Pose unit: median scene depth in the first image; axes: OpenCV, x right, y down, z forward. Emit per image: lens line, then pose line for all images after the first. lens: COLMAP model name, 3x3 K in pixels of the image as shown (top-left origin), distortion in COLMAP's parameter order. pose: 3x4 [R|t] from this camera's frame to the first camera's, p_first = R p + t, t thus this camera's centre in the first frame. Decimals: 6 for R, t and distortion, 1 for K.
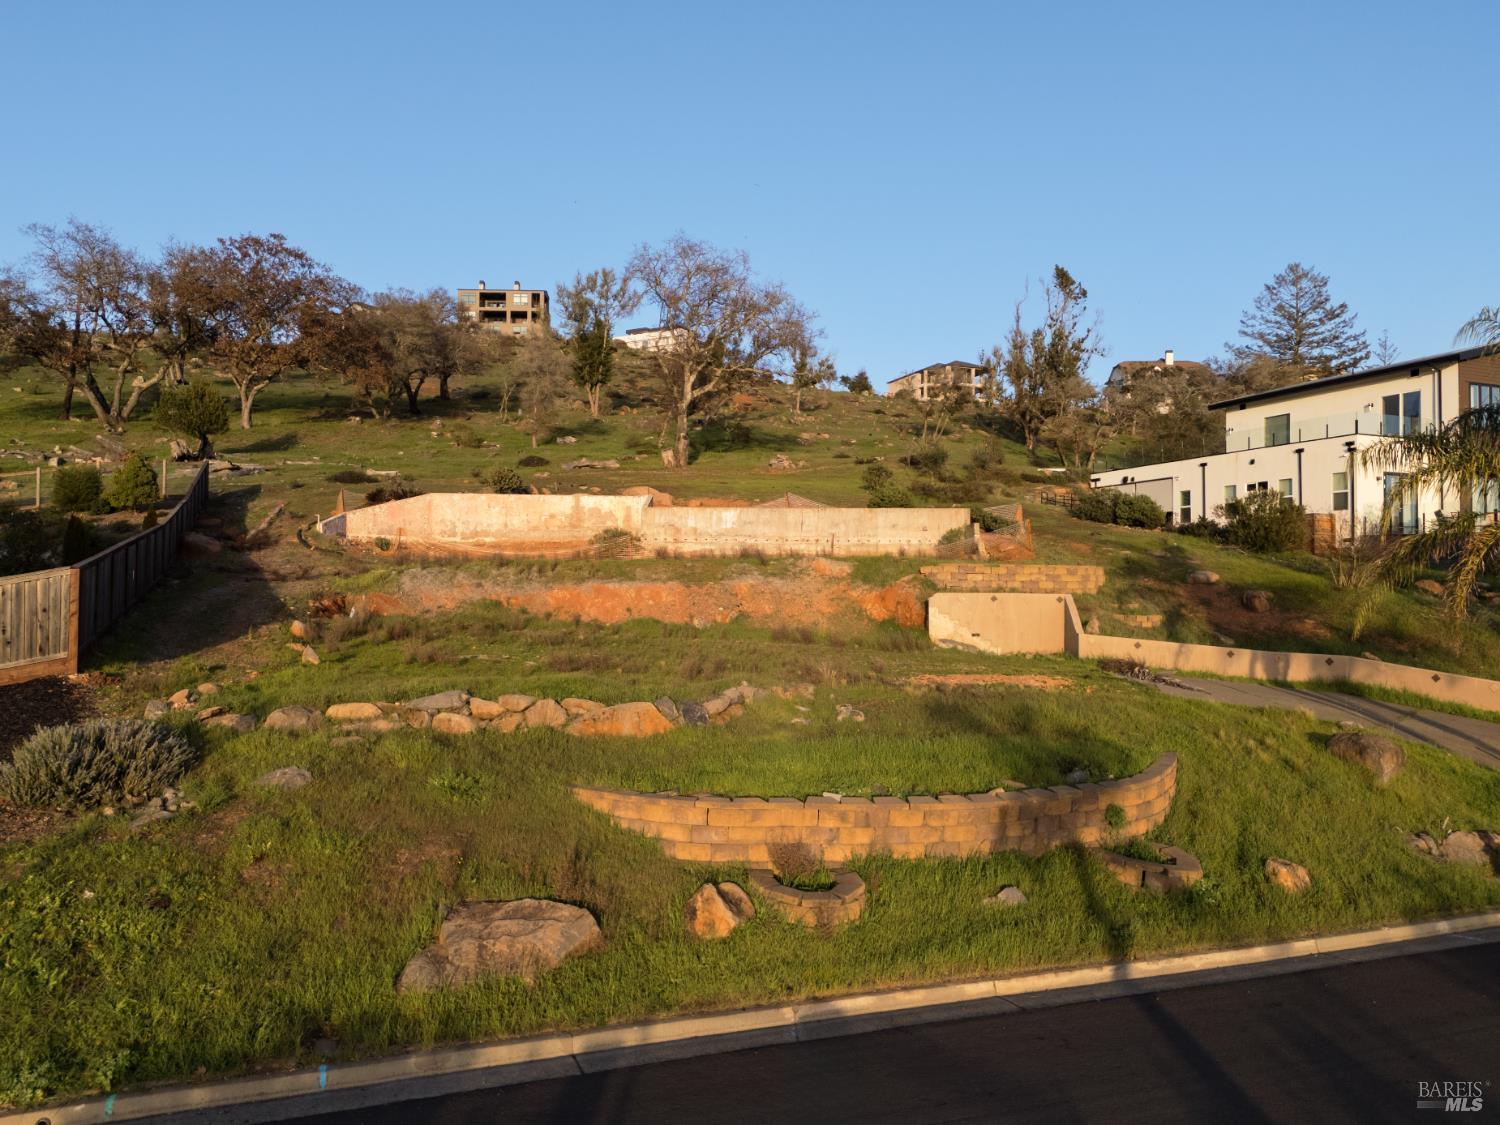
lens RADIAL K [[1095.0, 0, 752.5], [0, 1095.0, 570.7], [0, 0, 1]] dist [0.068148, -0.054236]
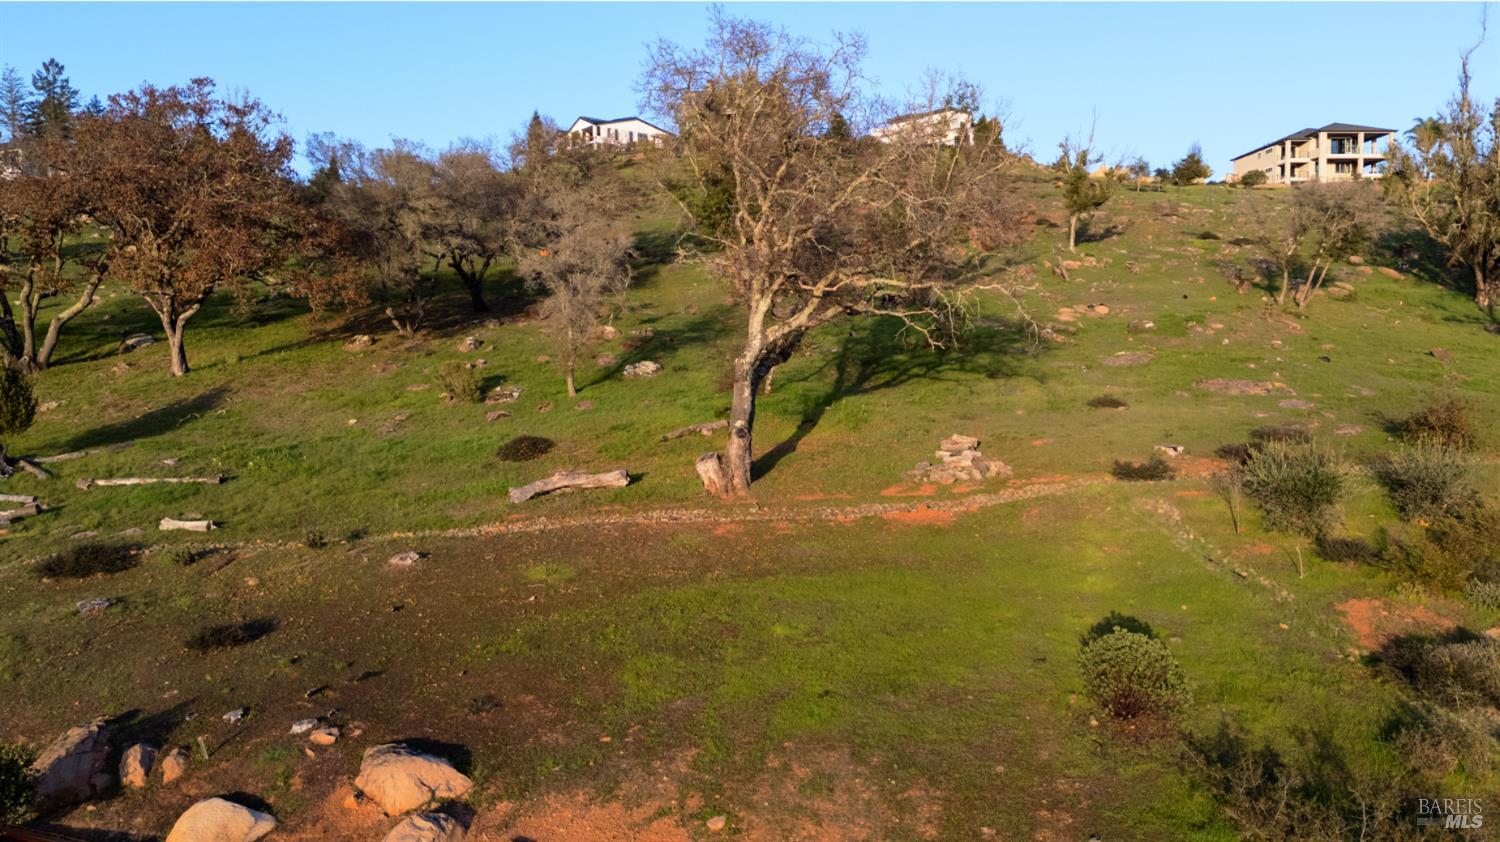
lens RADIAL K [[1155.0, 0, 730.0], [0, 1155.0, 434.5], [0, 0, 1]] dist [0.056063, -0.040960]
pose [[0.958278, -0.008635, -0.285708, 0.052630], [0.025934, 0.998048, 0.056821, -0.096580], [0.284659, -0.061860, 0.956631, 0.321926]]
